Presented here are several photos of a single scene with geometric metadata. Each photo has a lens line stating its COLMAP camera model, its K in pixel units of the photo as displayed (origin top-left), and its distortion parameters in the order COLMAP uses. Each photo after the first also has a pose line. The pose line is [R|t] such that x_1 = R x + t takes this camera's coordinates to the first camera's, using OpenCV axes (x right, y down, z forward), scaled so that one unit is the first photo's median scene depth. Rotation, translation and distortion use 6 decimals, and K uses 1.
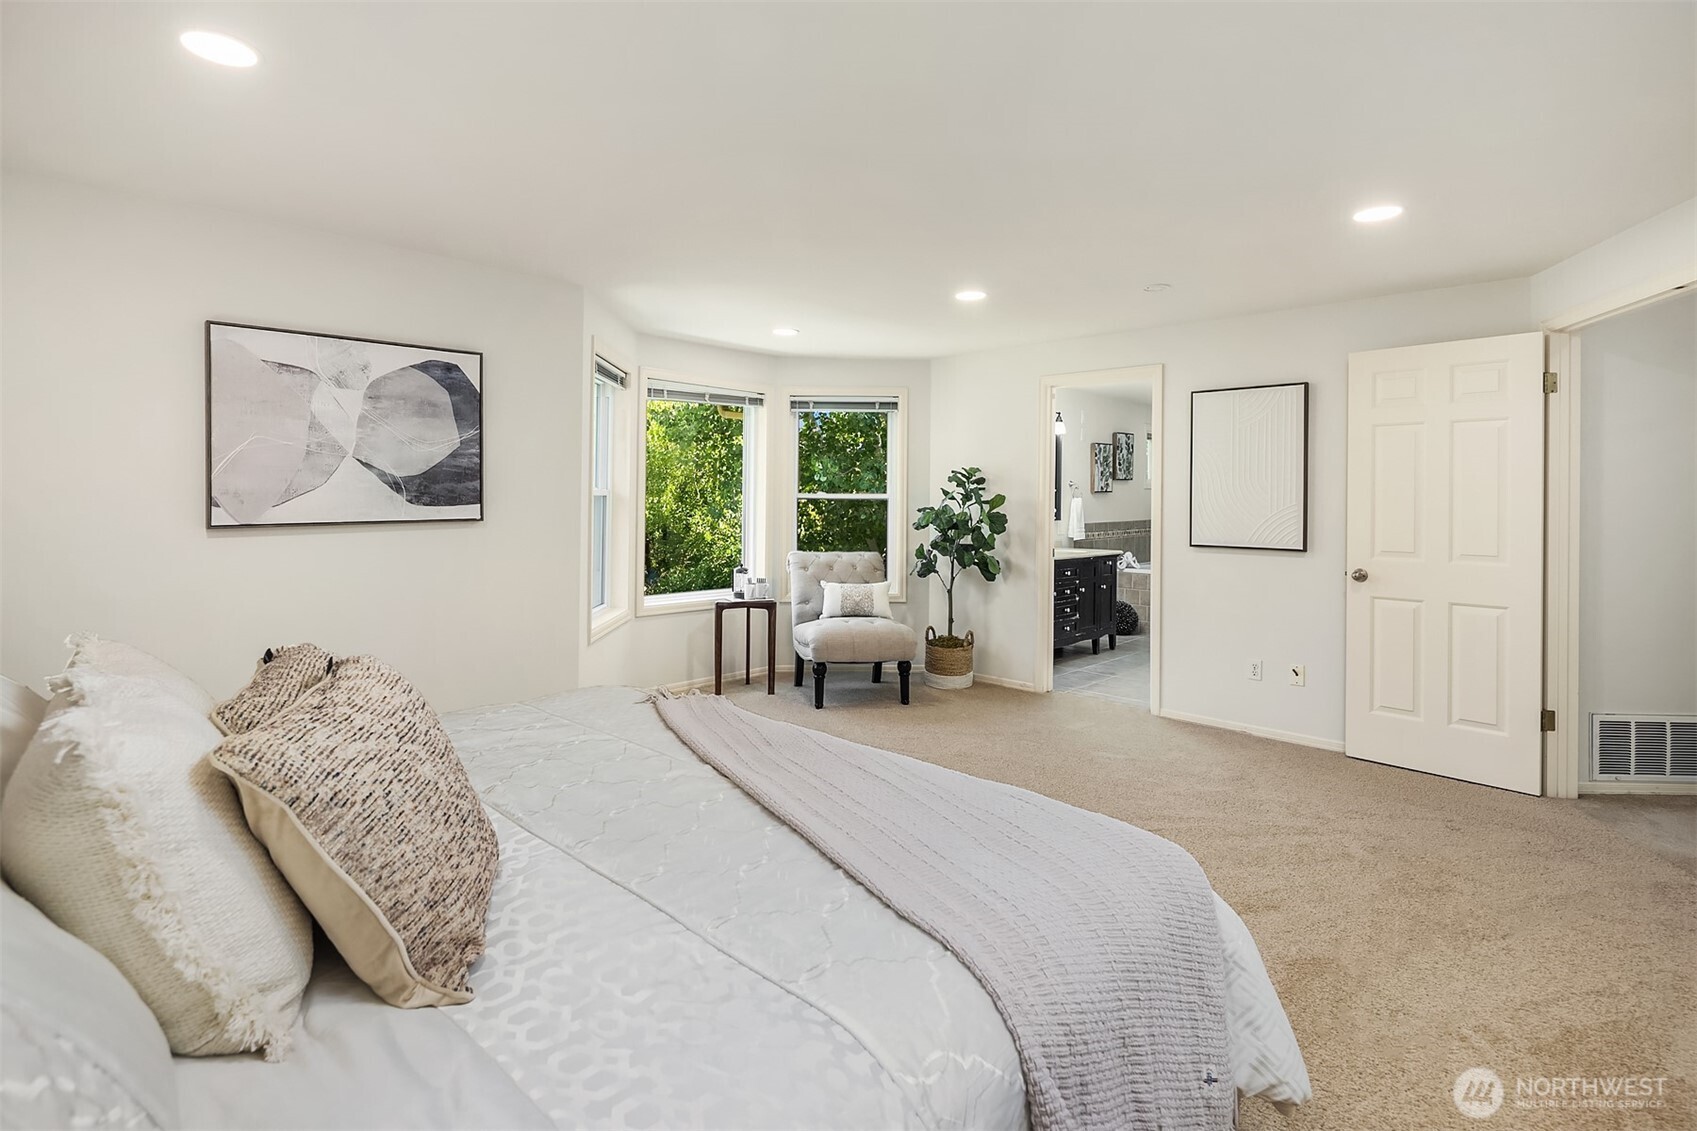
lens RADIAL K [[824.4, 0, 862.0], [0, 824.4, 503.4], [0, 0, 1]] dist [0.005253, -0.004815]
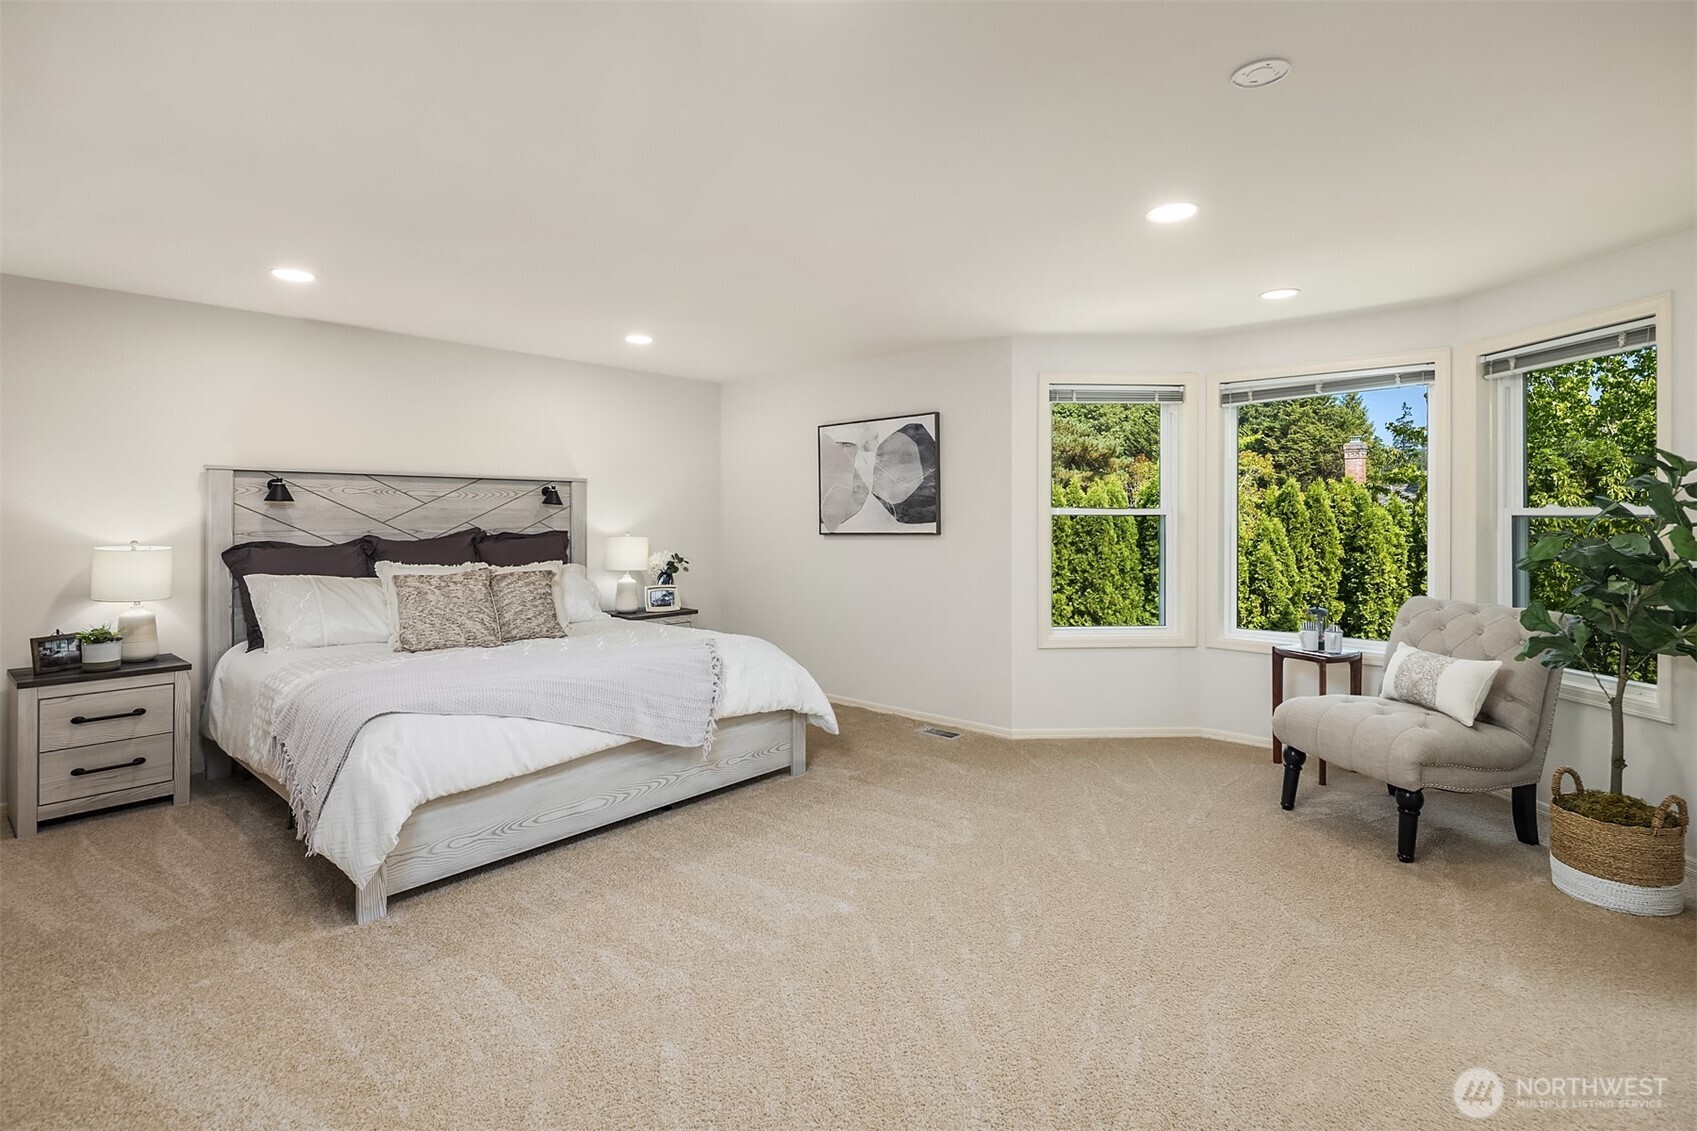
lens RADIAL K [[824.4, 0, 834.3], [0, 824.4, 514.5], [0, 0, 1]] dist [0.005253, -0.004815]
pose [[0.011169, -0.008644, -0.999900, 0.618800], [-0.004418, 0.999952, -0.008694, 0.000169], [0.999928, 0.004514, 0.011131, 0.562119]]
